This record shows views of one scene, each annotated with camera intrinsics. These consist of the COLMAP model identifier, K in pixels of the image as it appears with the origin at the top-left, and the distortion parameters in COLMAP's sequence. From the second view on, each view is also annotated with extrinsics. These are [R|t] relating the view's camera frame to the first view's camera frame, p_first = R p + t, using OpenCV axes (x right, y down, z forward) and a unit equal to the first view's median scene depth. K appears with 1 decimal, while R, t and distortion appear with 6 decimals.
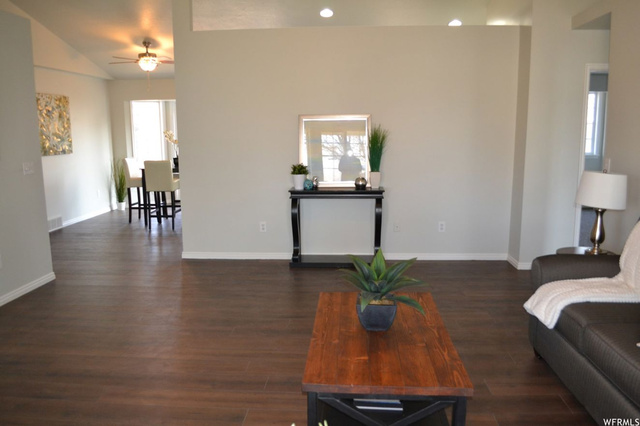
lens RADIAL K [[510.9, 0, 320.7], [0, 510.9, 219.1], [0, 0, 1]] dist [-0.080147, 0.002236]
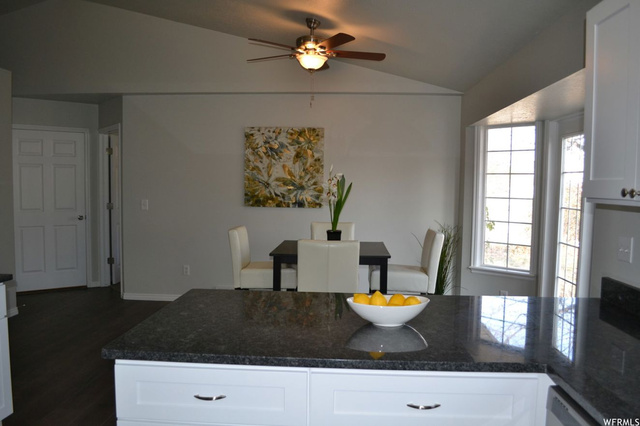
lens RADIAL K [[510.9, 0, 320.7], [0, 510.9, 219.1], [0, 0, 1]] dist [-0.080147, 0.002236]
pose [[-0.000563, 0.075870, -0.997118, 0.231417], [-0.182802, 0.980308, 0.074695, -0.178055], [0.983150, 0.182317, 0.013317, 1.043905]]
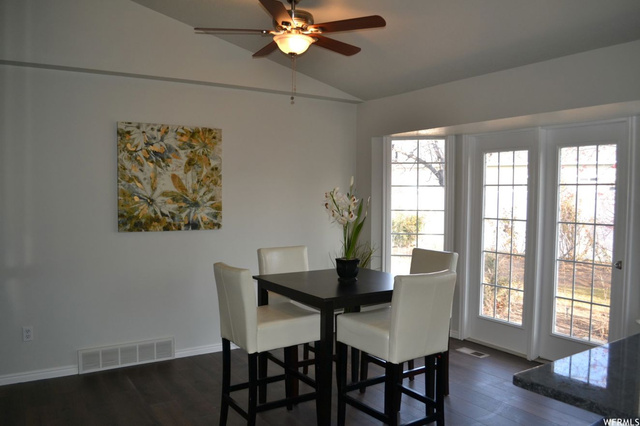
lens RADIAL K [[510.9, 0, 320.7], [0, 510.9, 219.1], [0, 0, 1]] dist [-0.080147, 0.002236]
pose [[0.591125, 0.045115, -0.805317, 0.031403], [-0.142640, 0.988545, -0.049322, -0.136771], [0.793867, 0.144026, 0.590789, 0.789034]]
